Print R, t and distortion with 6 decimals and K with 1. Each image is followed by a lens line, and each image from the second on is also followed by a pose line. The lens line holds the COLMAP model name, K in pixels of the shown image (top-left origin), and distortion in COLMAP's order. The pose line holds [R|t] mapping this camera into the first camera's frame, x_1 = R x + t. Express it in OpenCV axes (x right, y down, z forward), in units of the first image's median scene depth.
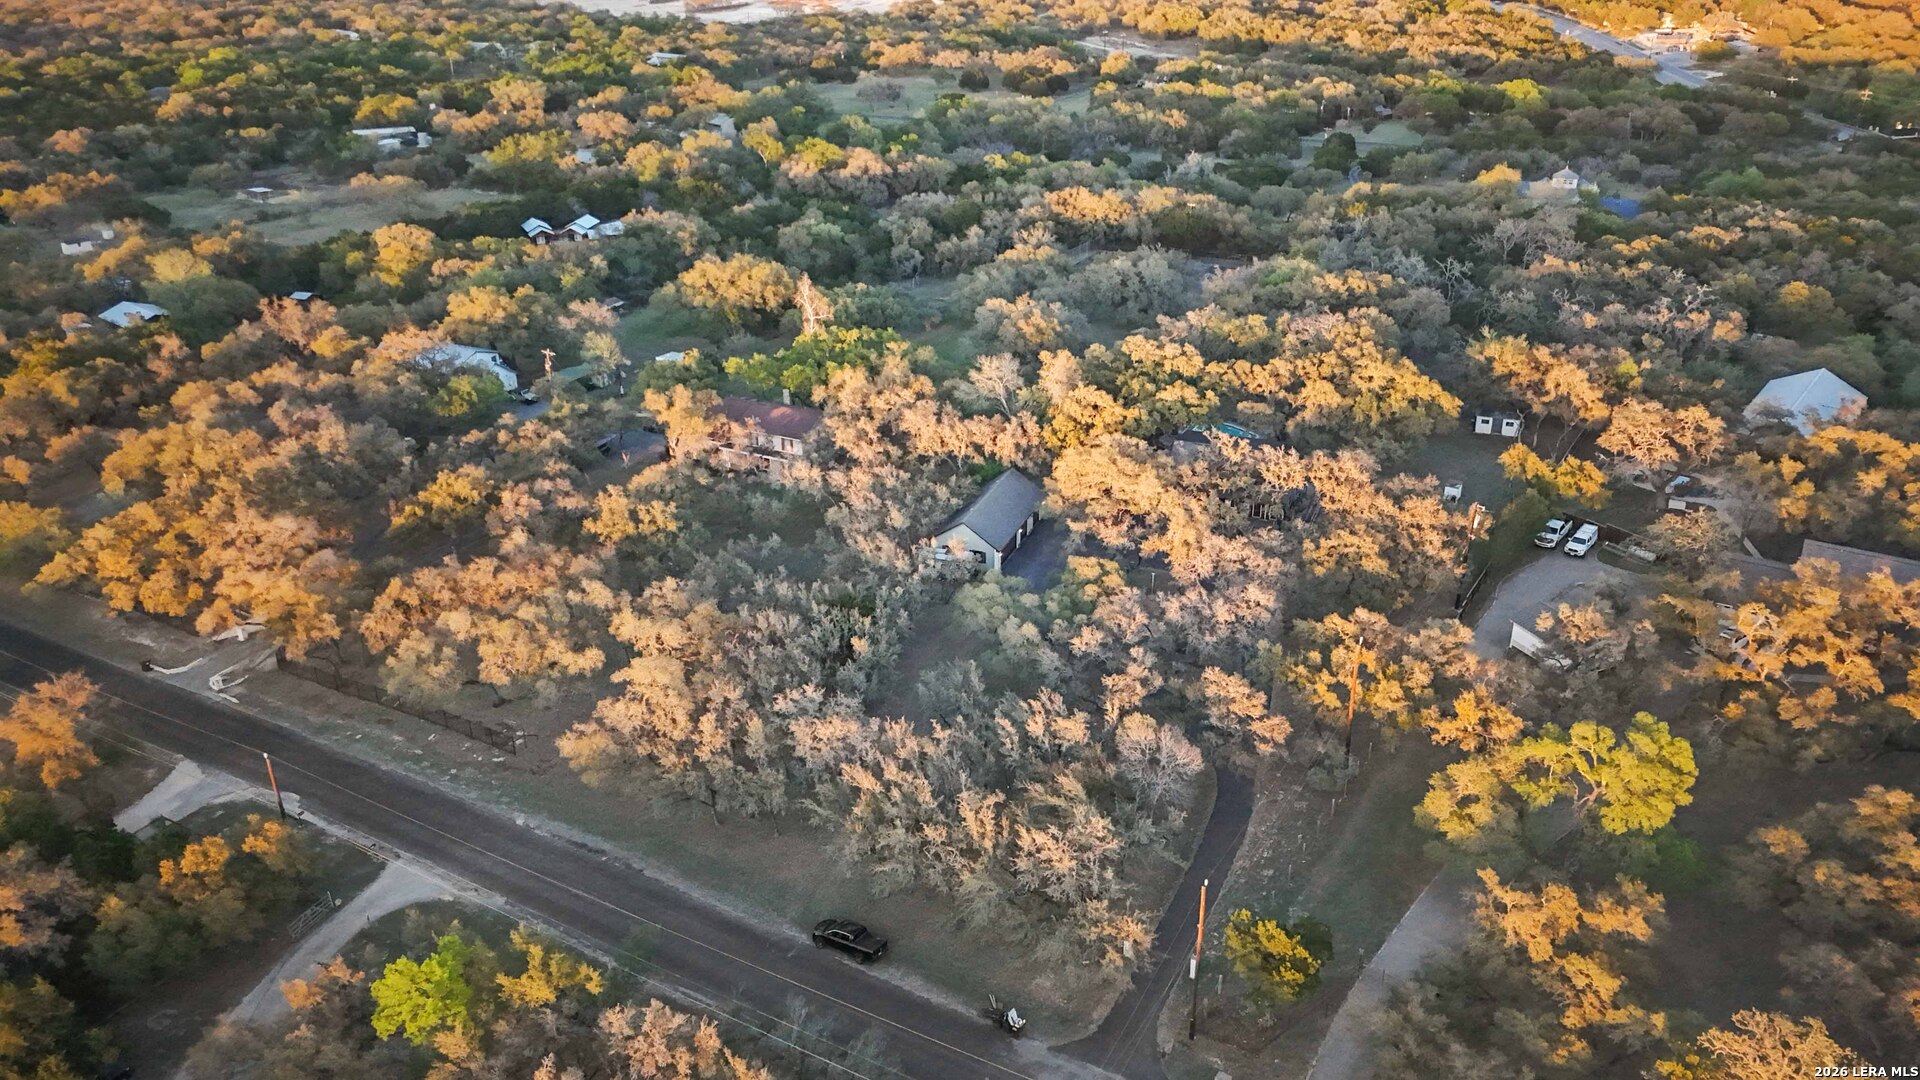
lens RADIAL K [[1419.2, 0, 960.0], [0, 1419.2, 540.0], [0, 0, 1]] dist [0.076674, -0.081757]
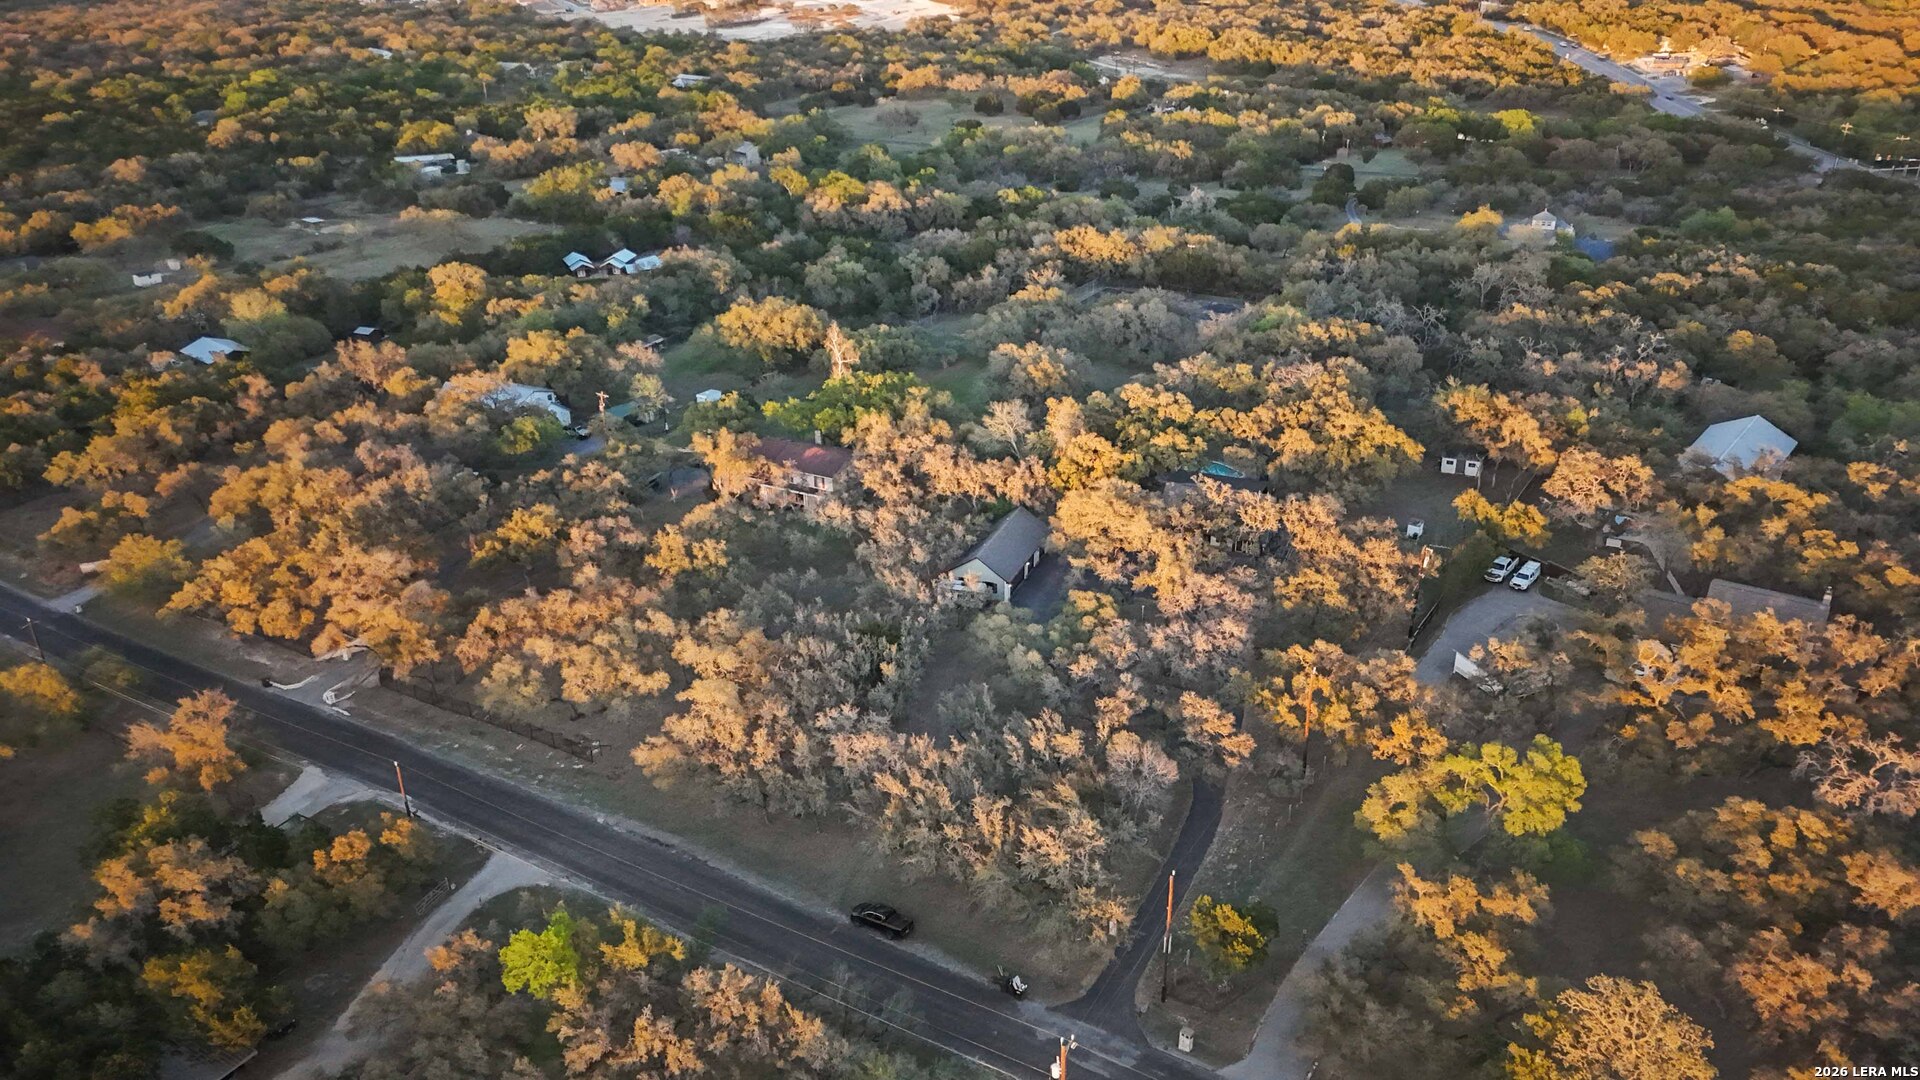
lens RADIAL K [[1419.2, 0, 960.0], [0, 1419.2, 540.0], [0, 0, 1]] dist [0.076674, -0.081757]
pose [[0.999949, 0.003659, -0.009388, -0.000876], [-0.003656, 0.999993, 0.000246, -0.026070], [0.009389, -0.000212, 0.999956, -0.129262]]
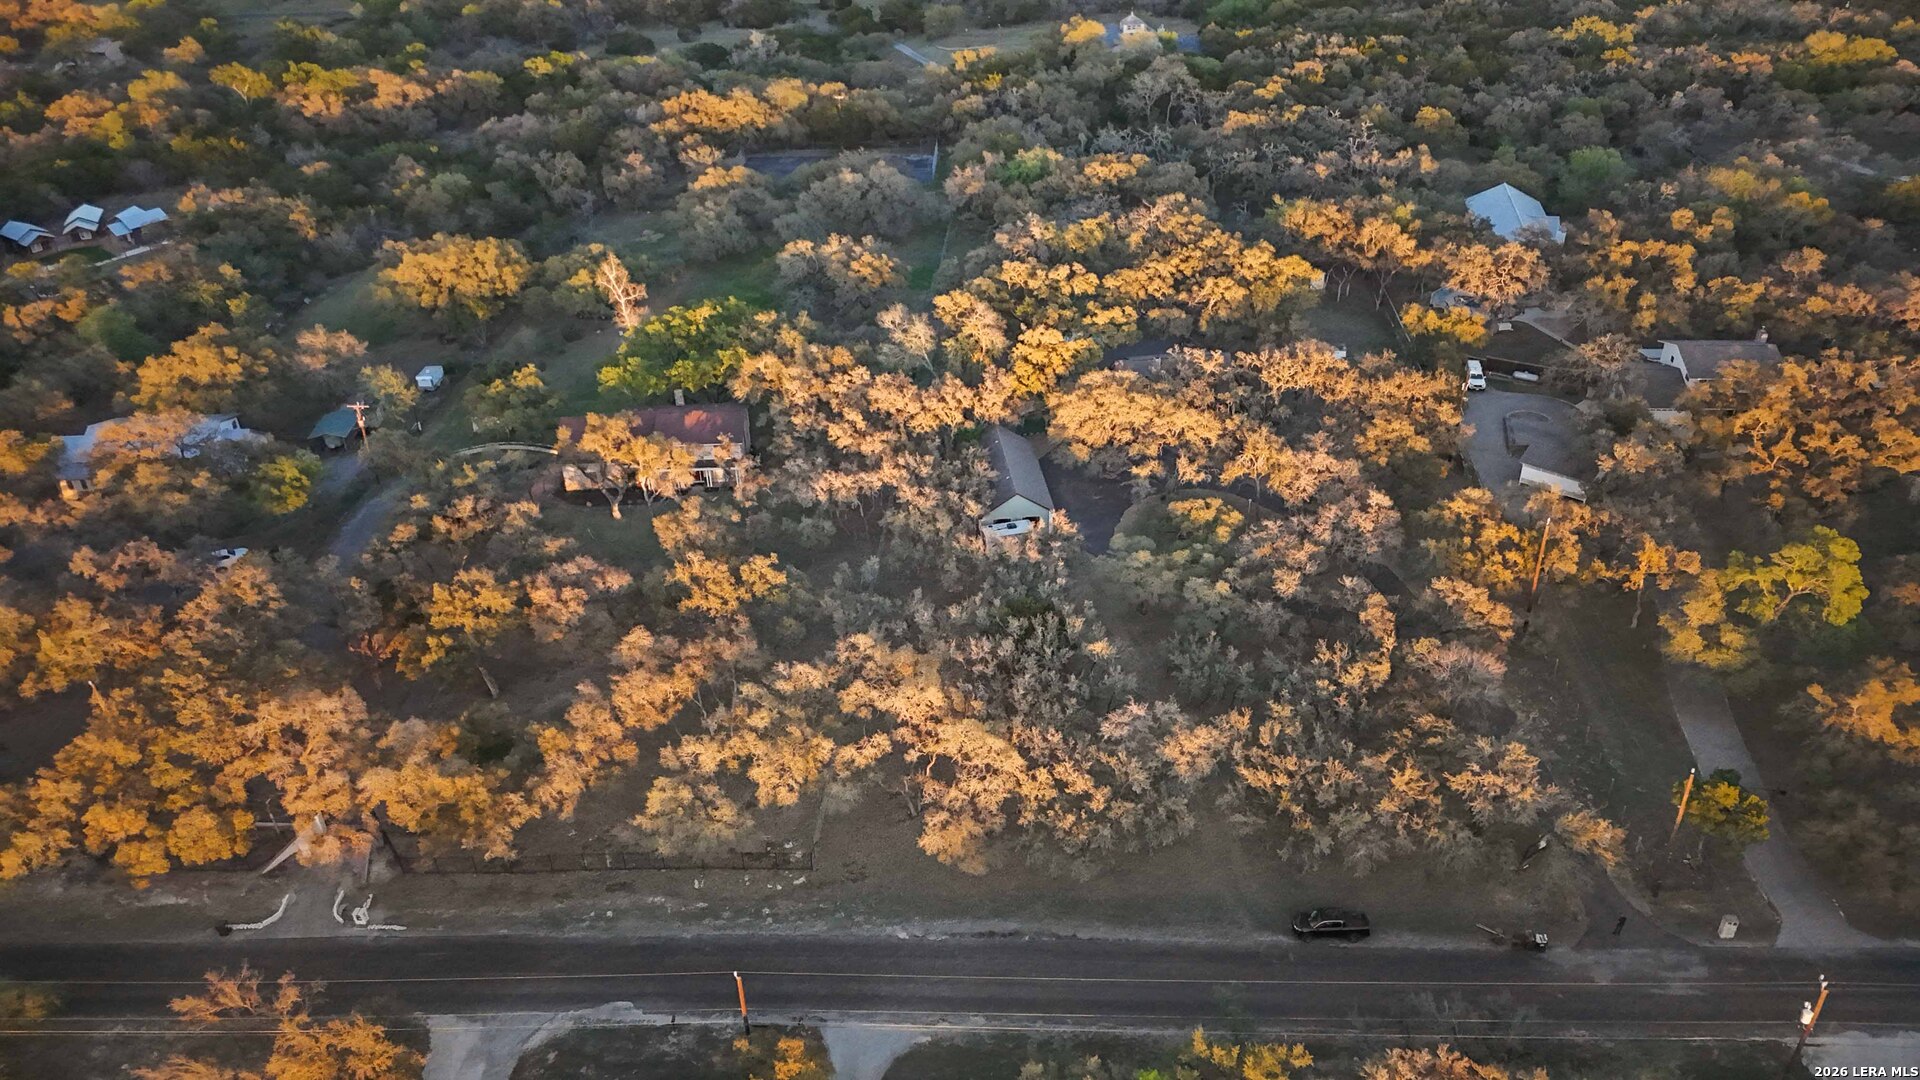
lens RADIAL K [[1419.2, 0, 960.0], [0, 1419.2, 540.0], [0, 0, 1]] dist [0.076674, -0.081757]
pose [[0.878577, -0.264348, 0.397771, -0.431261], [0.218113, 0.963010, 0.158232, -0.144865], [-0.424886, -0.052260, 0.903737, 0.109648]]
